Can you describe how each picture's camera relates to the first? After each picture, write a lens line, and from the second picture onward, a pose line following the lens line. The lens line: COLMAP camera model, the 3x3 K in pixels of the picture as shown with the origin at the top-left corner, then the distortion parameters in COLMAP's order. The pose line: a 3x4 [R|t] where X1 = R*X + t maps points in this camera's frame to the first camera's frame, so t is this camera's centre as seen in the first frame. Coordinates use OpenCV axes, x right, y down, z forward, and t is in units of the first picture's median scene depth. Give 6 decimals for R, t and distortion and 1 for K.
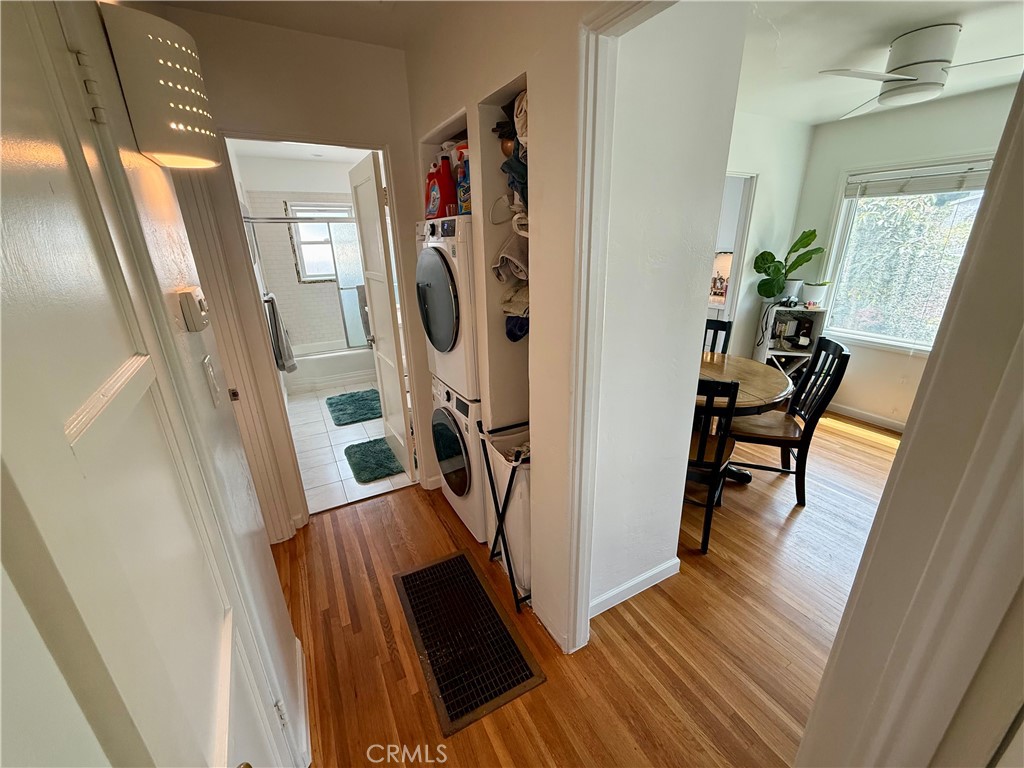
lens RADIAL K [[411.0, 0, 510.4], [0, 411.0, 384.4], [0, 0, 1]] dist [0.000569, -0.000114]
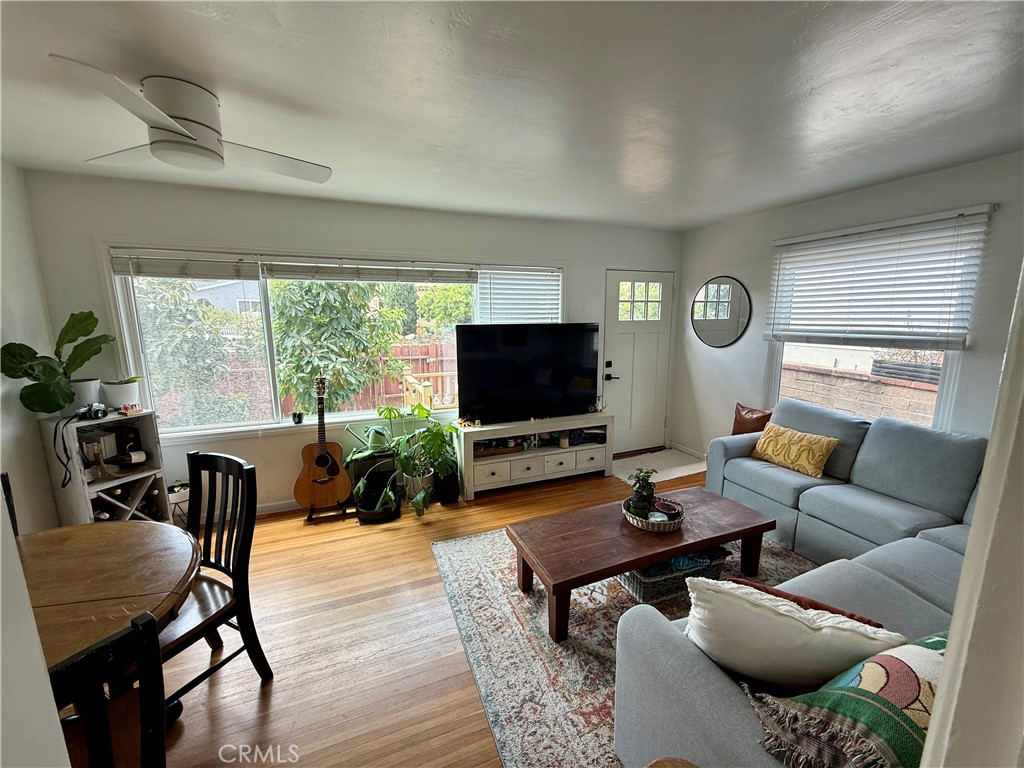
lens RADIAL K [[411.0, 0, 519.6], [0, 411.0, 386.0], [0, 0, 1]] dist [0.000569, -0.000114]
pose [[0.105201, -0.150713, 0.982964, 0.088533], [0.334560, 0.936196, 0.107737, -0.077066], [-0.936484, 0.317526, 0.148911, 0.221194]]
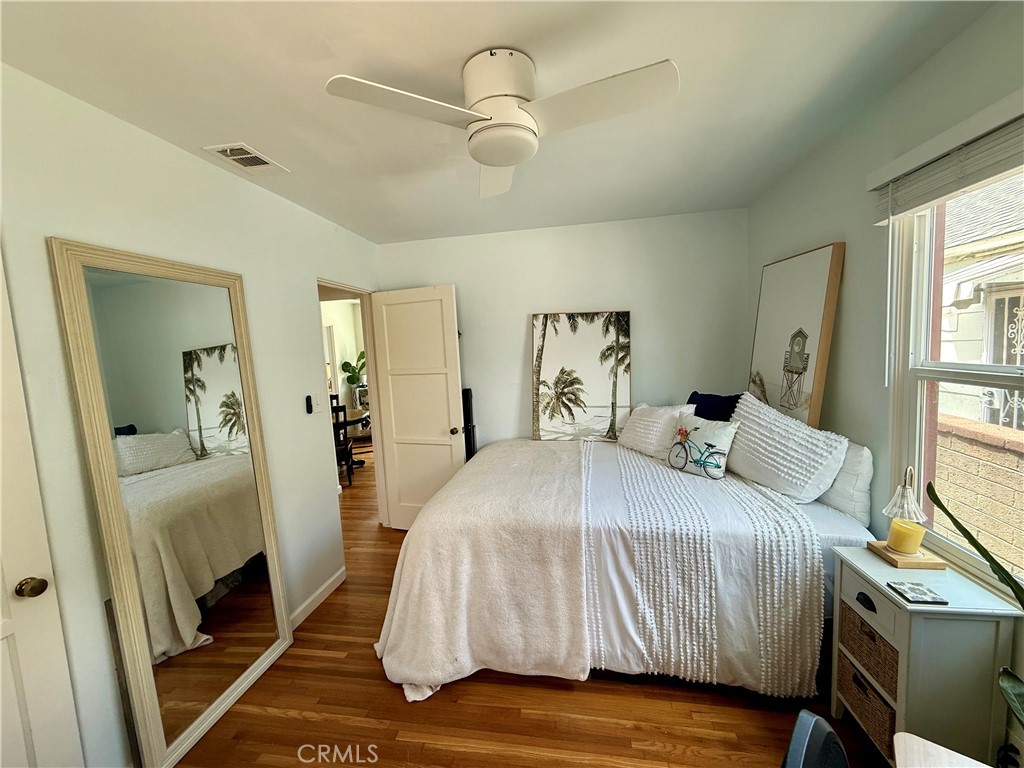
lens RADIAL K [[411.0, 0, 509.8], [0, 411.0, 385.2], [0, 0, 1]] dist [0.000569, -0.000114]
pose [[0.621079, -0.088139, 0.778776, -0.417823], [0.298296, 0.945456, -0.130890, 0.265362], [-0.724762, 0.313599, 0.613495, -0.713782]]
